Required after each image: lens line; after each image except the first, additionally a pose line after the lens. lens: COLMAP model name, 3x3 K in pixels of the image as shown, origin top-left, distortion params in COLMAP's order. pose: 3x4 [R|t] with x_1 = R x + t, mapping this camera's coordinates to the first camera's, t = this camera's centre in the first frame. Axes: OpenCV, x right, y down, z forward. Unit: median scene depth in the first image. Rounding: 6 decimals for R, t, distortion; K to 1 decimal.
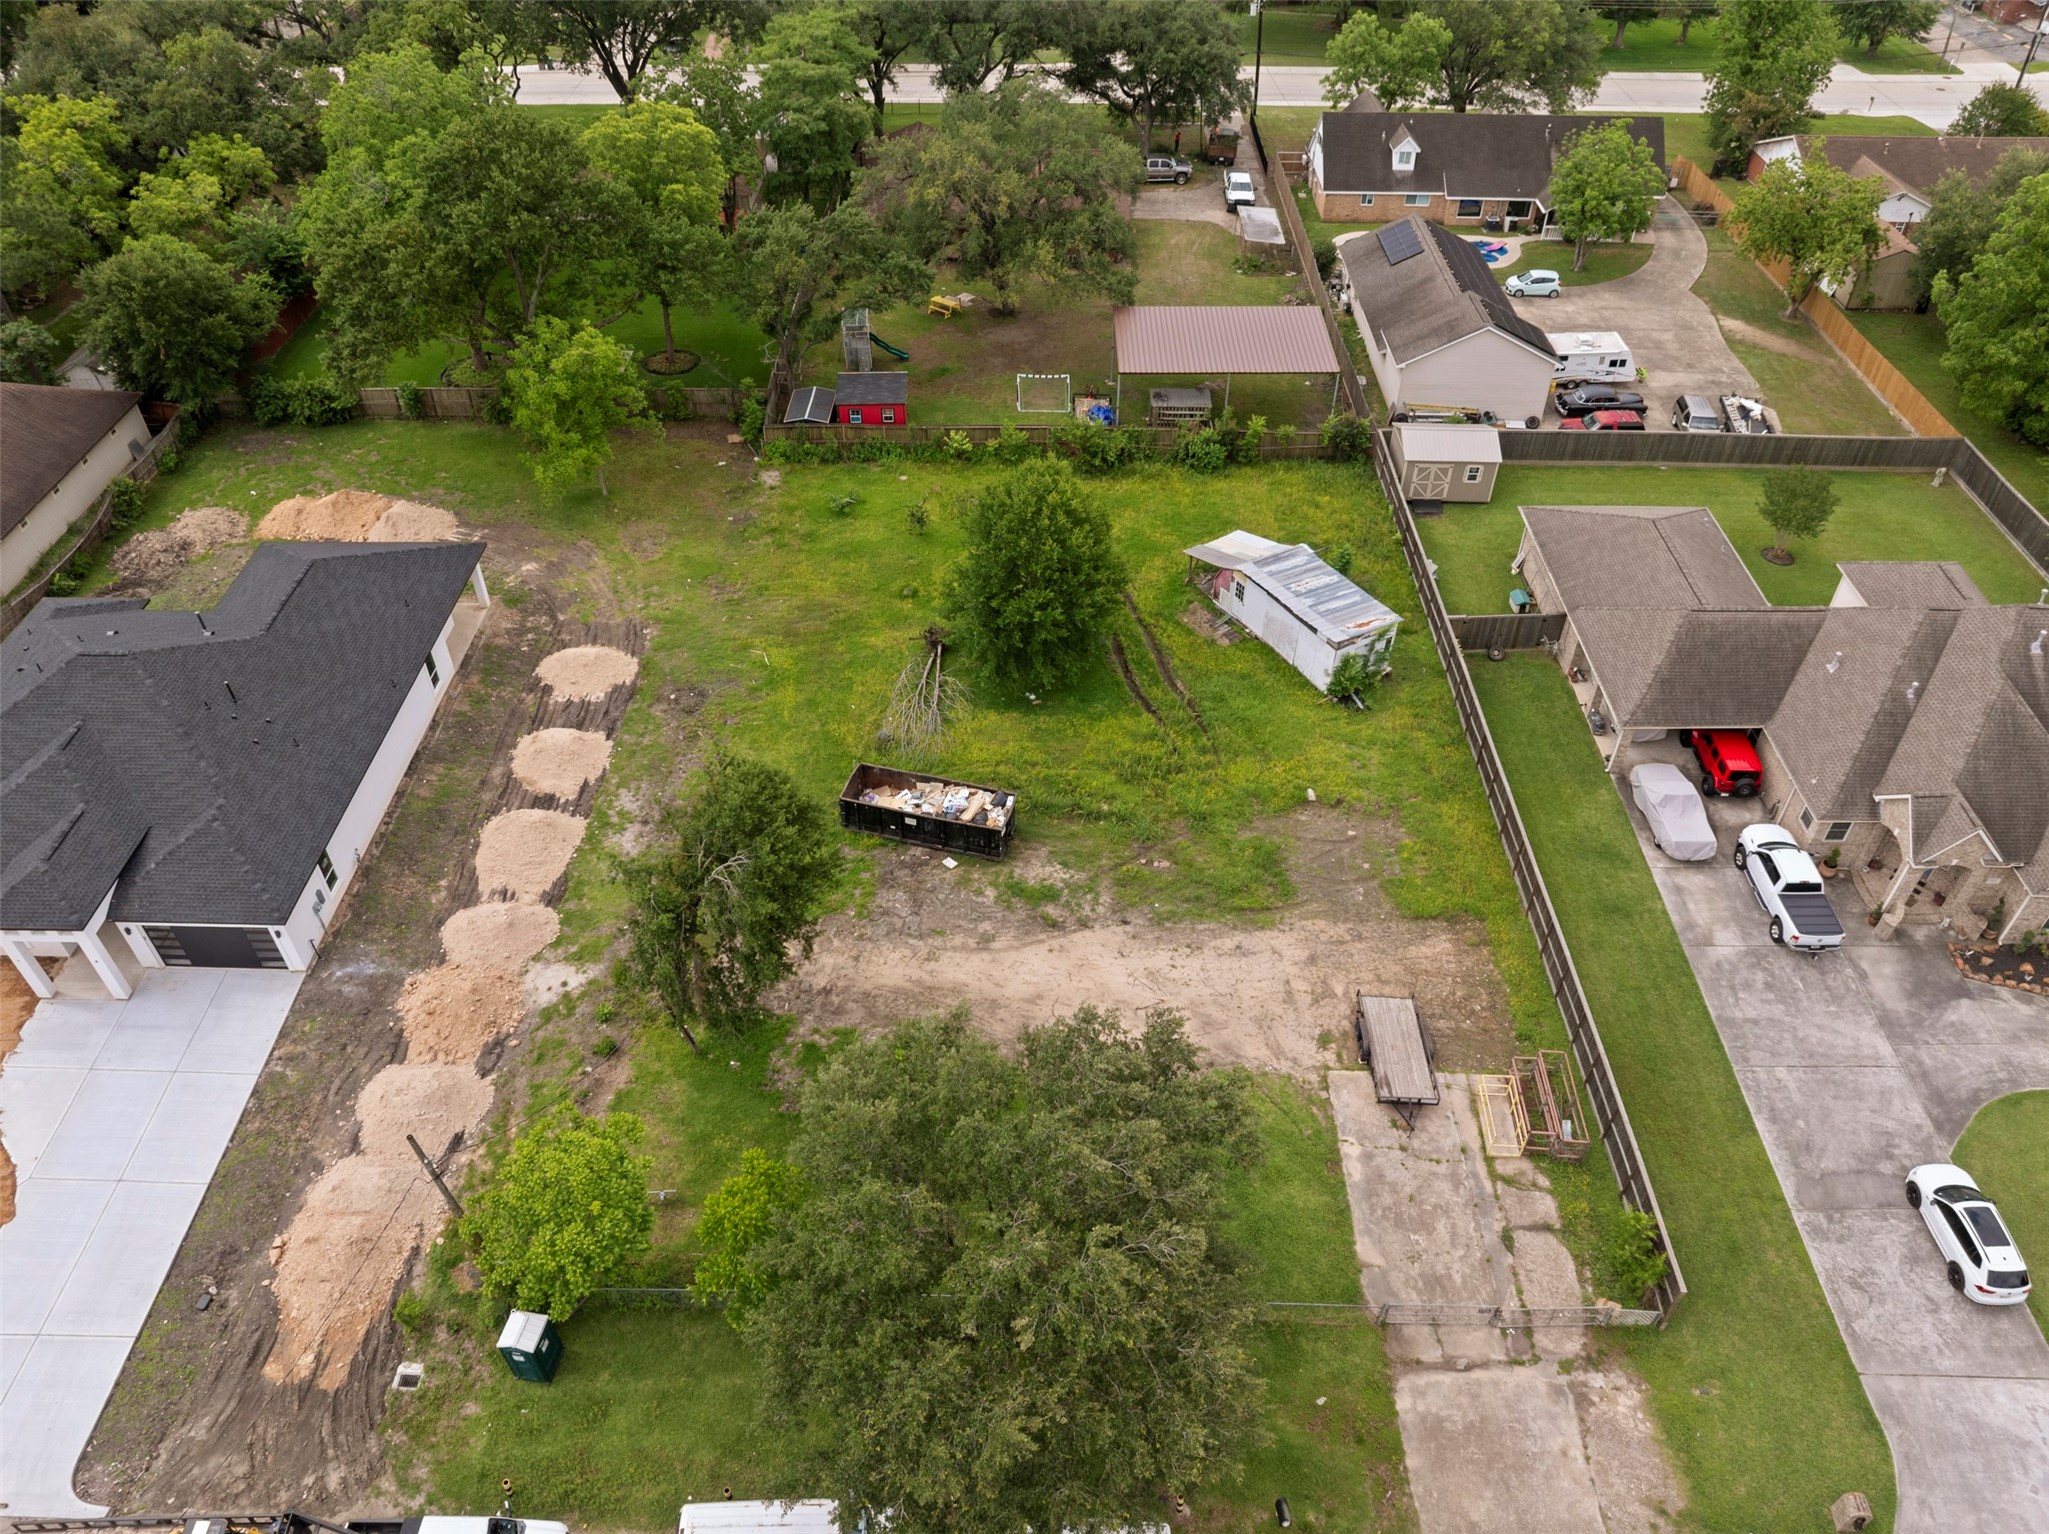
lens RADIAL K [[1443.2, 0, 1018.8], [0, 1443.2, 760.0], [0, 0, 1]] dist [-0.045390, 0.011488]
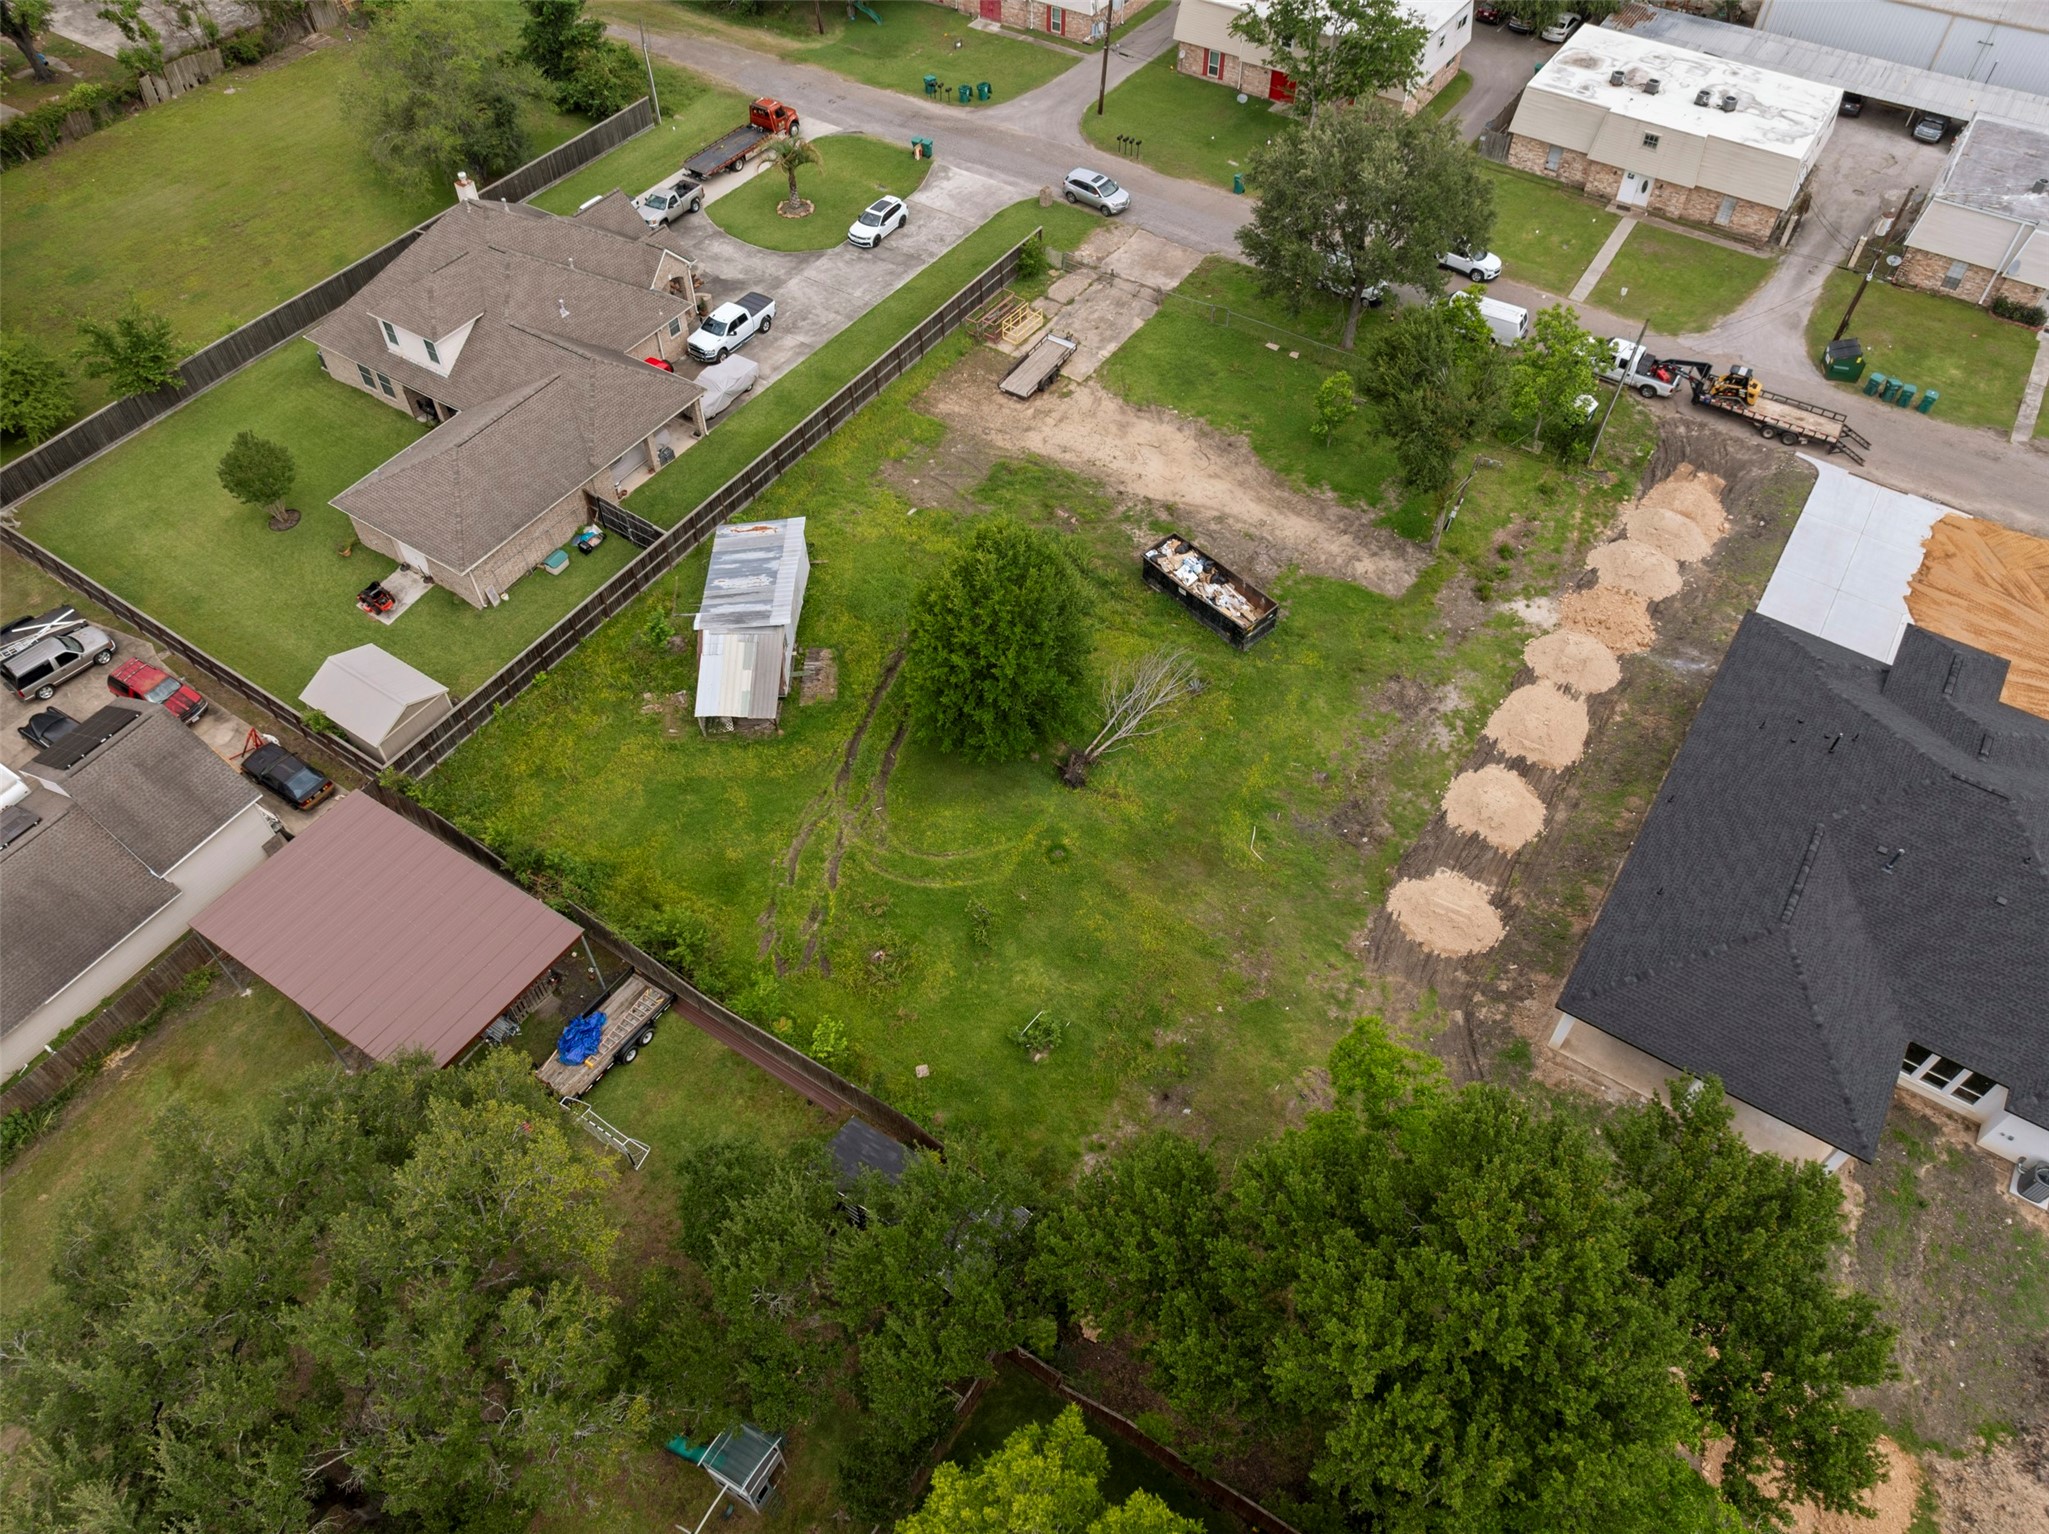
lens RADIAL K [[1443.2, 0, 1031.0], [0, 1443.2, 765.5], [0, 0, 1]] dist [-0.045390, 0.011488]
pose [[-0.844490, -0.407755, 0.347237, -0.421119], [0.359487, 0.049032, 0.931861, -1.143106], [-0.396997, 0.911774, 0.105175, 1.106142]]
